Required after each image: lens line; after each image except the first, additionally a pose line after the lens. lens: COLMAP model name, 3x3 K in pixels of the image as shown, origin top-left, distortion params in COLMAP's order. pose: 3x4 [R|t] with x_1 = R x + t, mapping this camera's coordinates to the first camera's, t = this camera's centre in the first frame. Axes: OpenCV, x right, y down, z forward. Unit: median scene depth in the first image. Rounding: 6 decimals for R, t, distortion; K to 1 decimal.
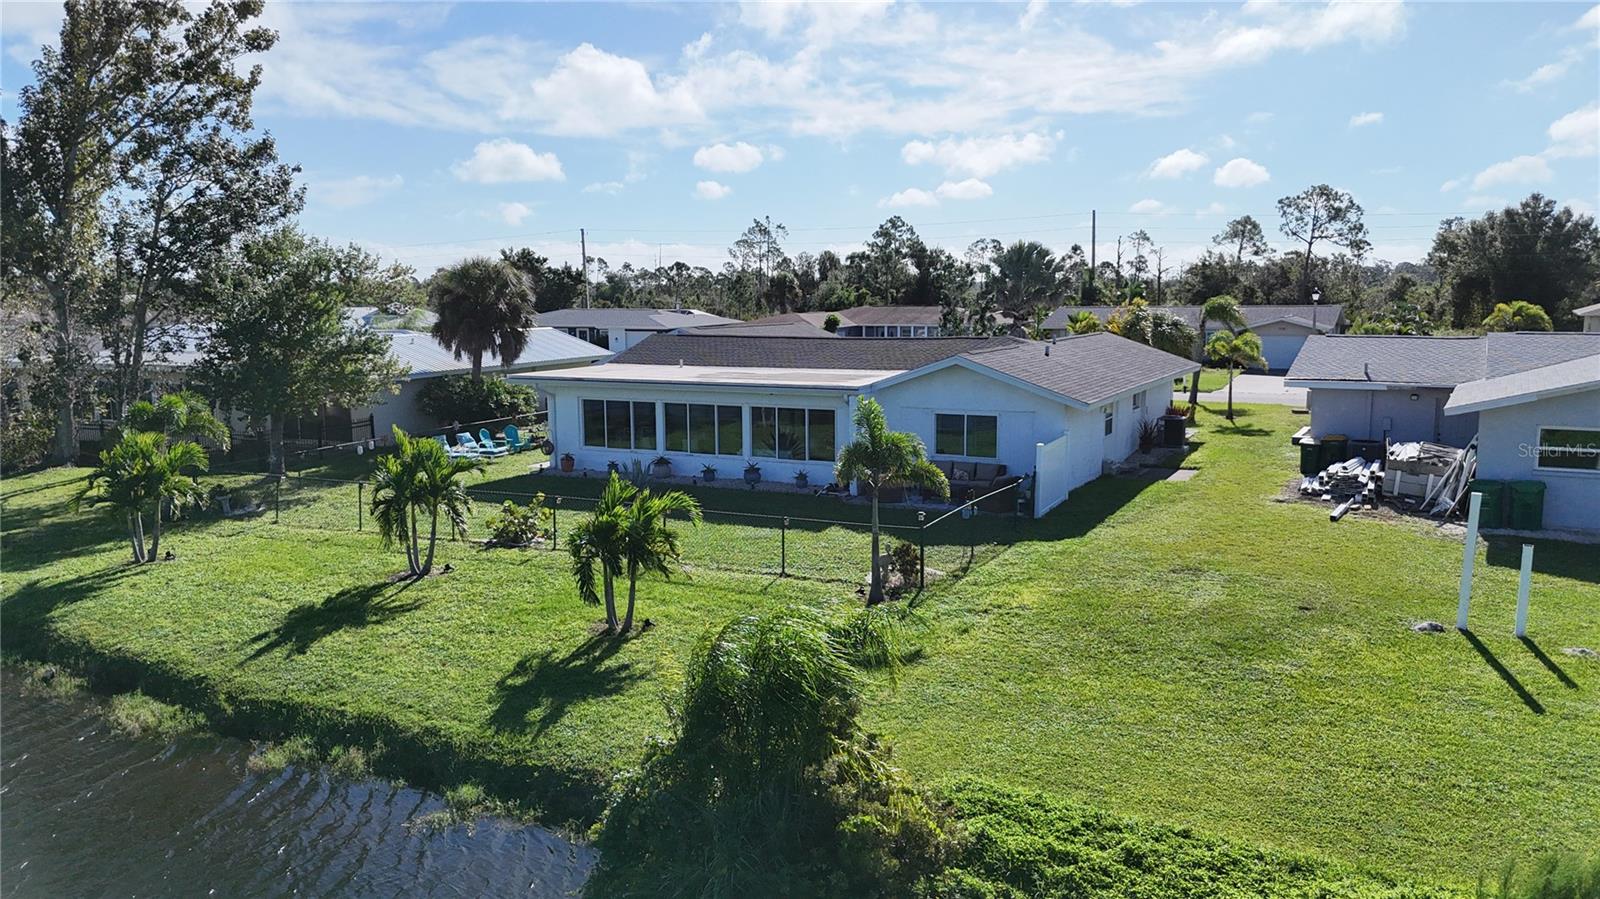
lens RADIAL K [[1185.4, 0, 799.7], [0, 1185.4, 452.8], [0, 0, 1]] dist [0.071428, -0.061183]
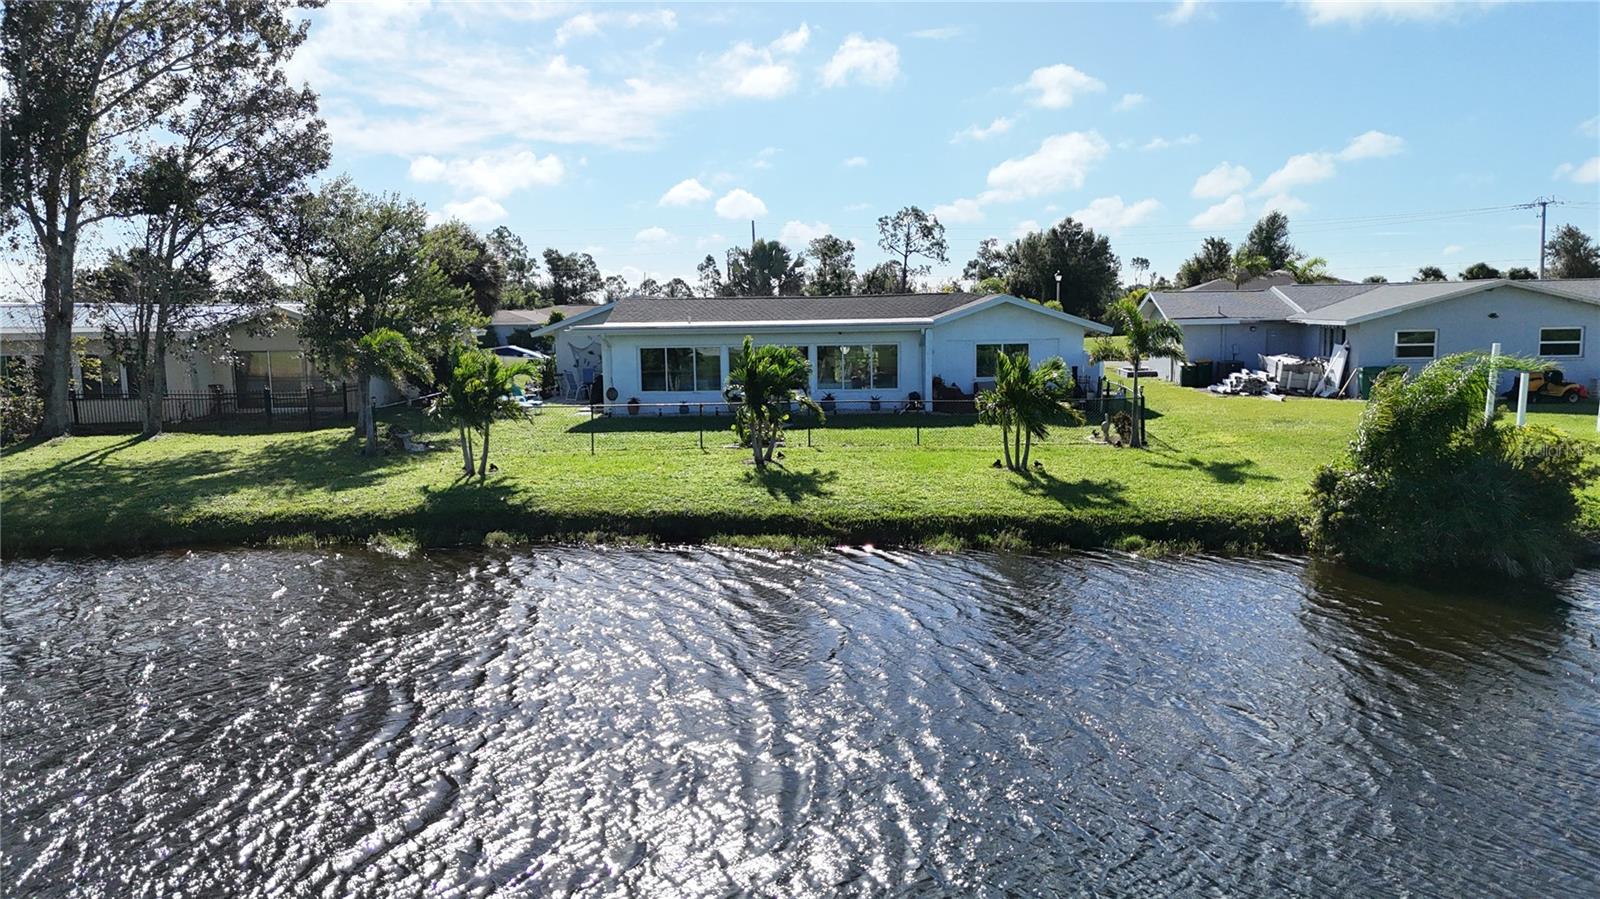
lens RADIAL K [[1185.4, 0, 799.5], [0, 1185.4, 450.8], [0, 0, 1]] dist [0.071428, -0.061183]
pose [[0.910931, -0.056019, 0.408738, -0.367635], [0.065863, 0.997778, -0.010034, 0.051771], [-0.407268, 0.036061, 0.912597, -0.051859]]
